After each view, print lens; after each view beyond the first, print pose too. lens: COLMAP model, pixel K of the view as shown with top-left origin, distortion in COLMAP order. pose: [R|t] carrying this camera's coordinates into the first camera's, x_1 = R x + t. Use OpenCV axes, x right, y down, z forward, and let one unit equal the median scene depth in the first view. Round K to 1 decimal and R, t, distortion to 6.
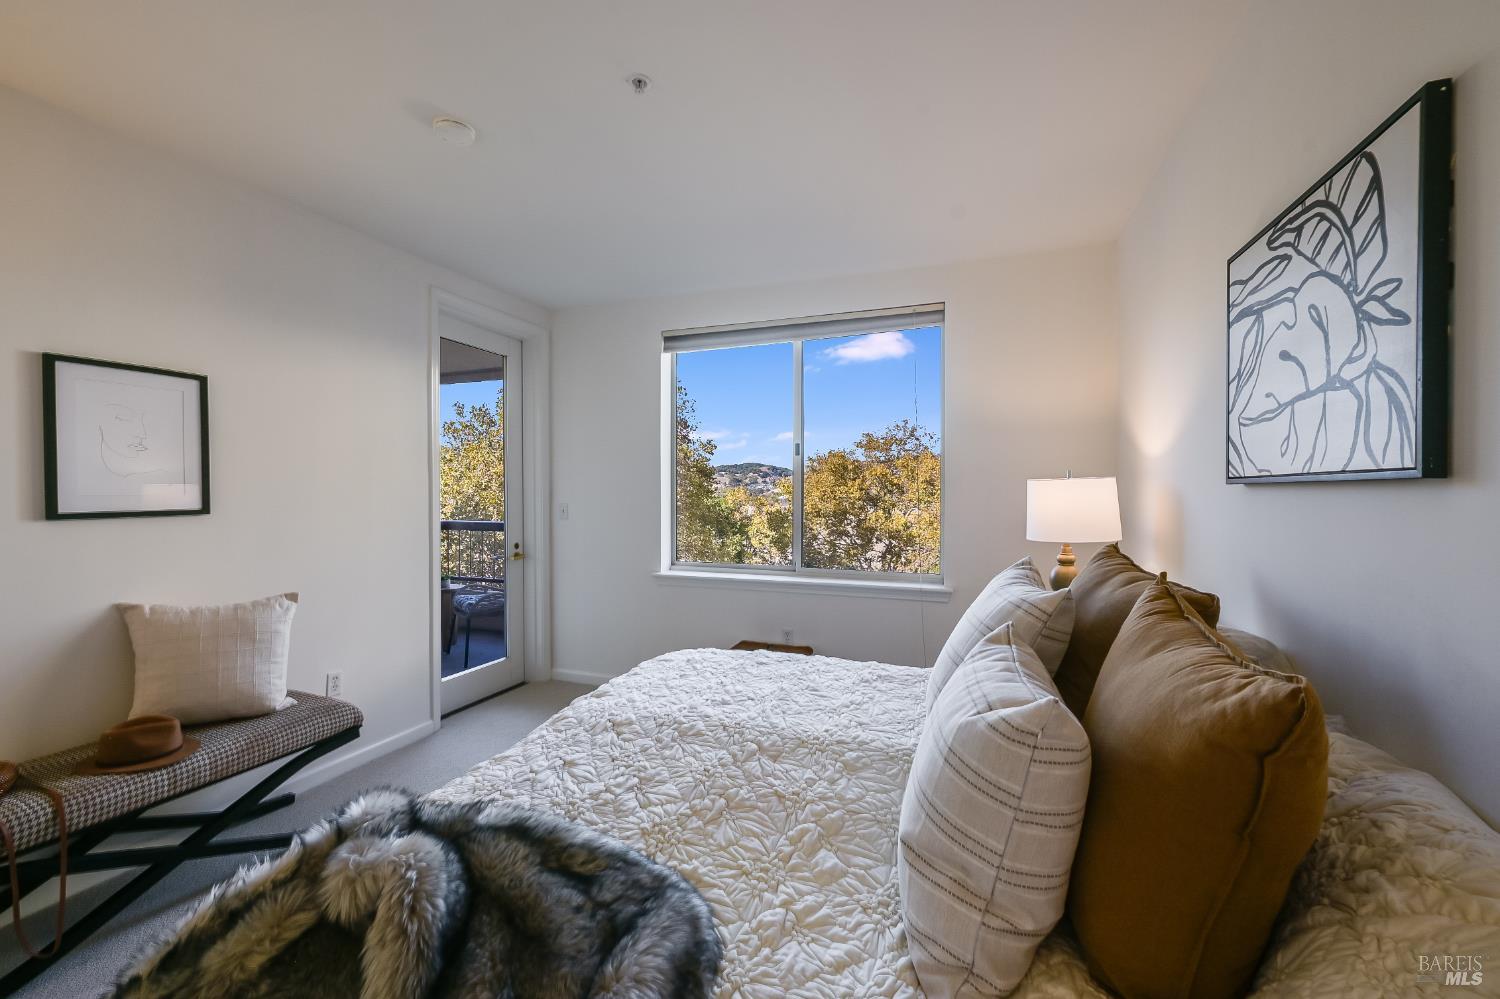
lens RADIAL K [[602.1, 0, 750.0], [0, 602.1, 499.5], [0, 0, 1]] dist [0.000866, -0.000135]
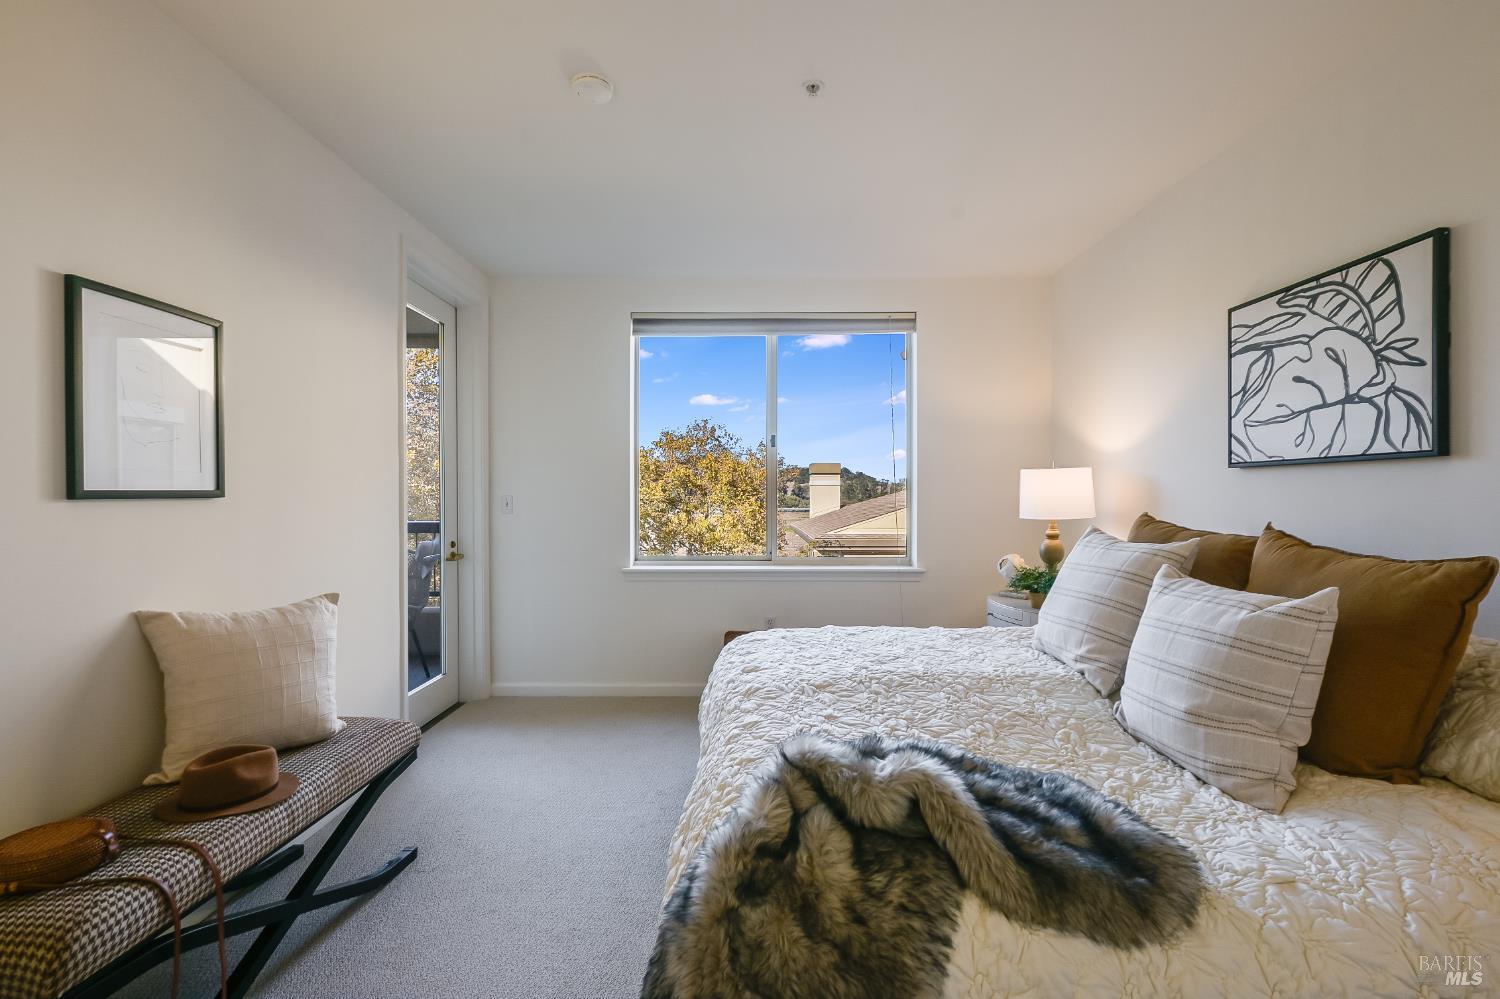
lens RADIAL K [[643.6, 0, 752.3], [0, 643.6, 498.7], [0, 0, 1]] dist [-0.001220, 0.000275]
pose [[0.940817, -0.002667, 0.338905, -0.814247], [0.004899, 0.999972, -0.005732, 0.052963], [-0.338880, 0.007053, 0.940803, -0.038406]]
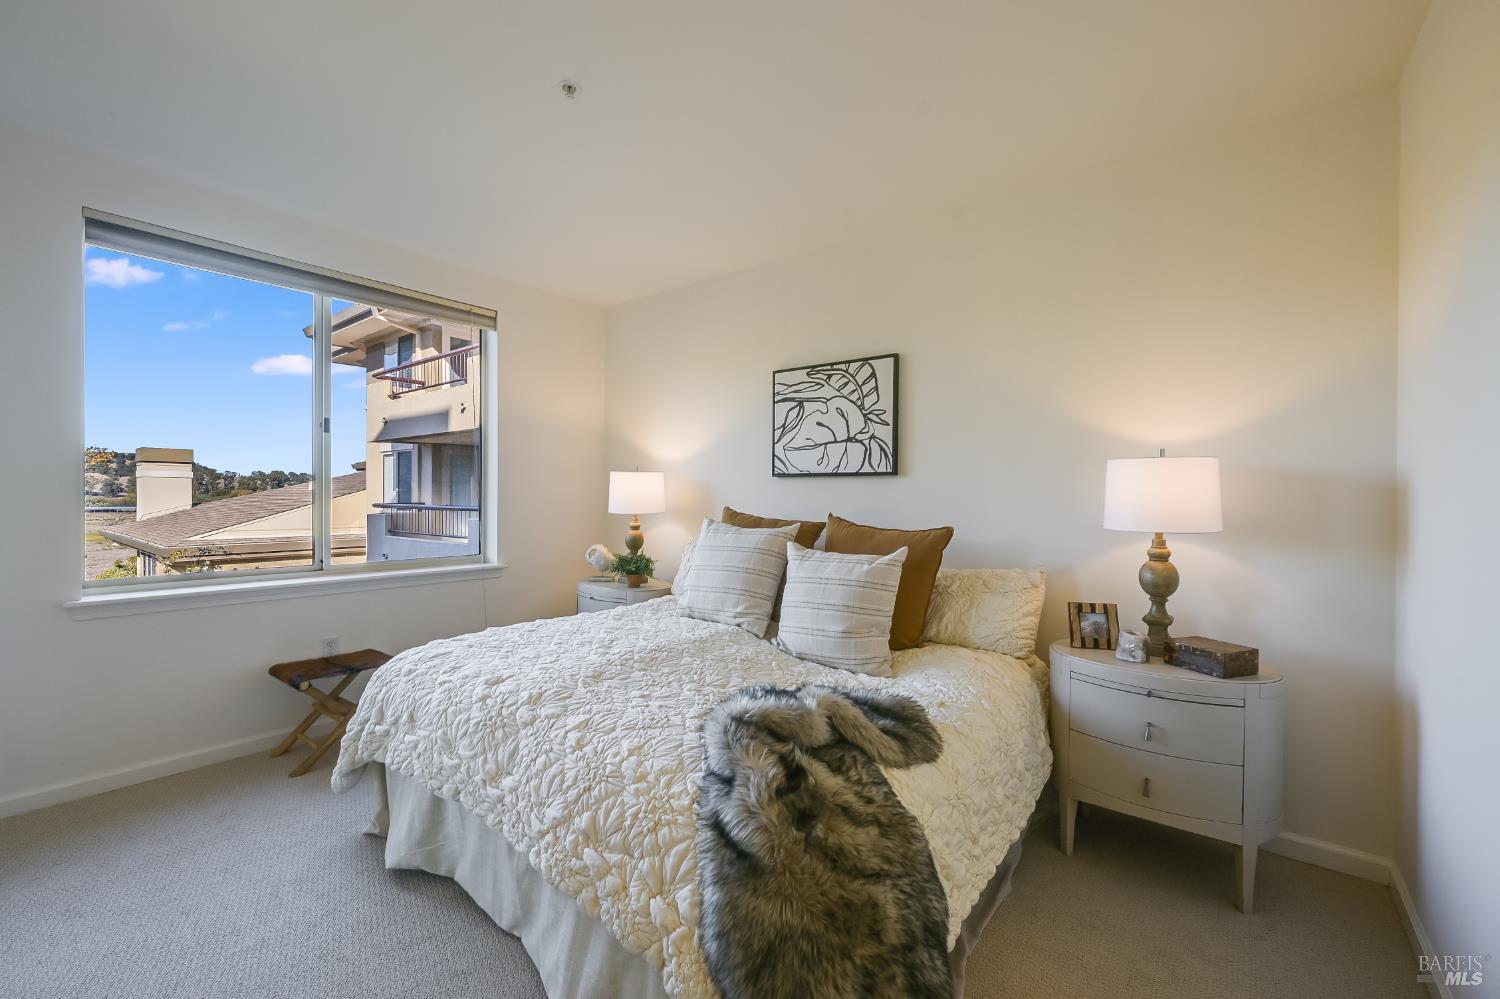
lens RADIAL K [[612.1, 0, 741.0], [0, 612.1, 499.9], [0, 0, 1]] dist [0.000846, 0.000134]
pose [[0.328000, -0.004692, 0.944666, -1.356125], [0.002812, 0.999988, 0.003990, 0.049653], [-0.944674, 0.001347, 0.328009, 0.424839]]
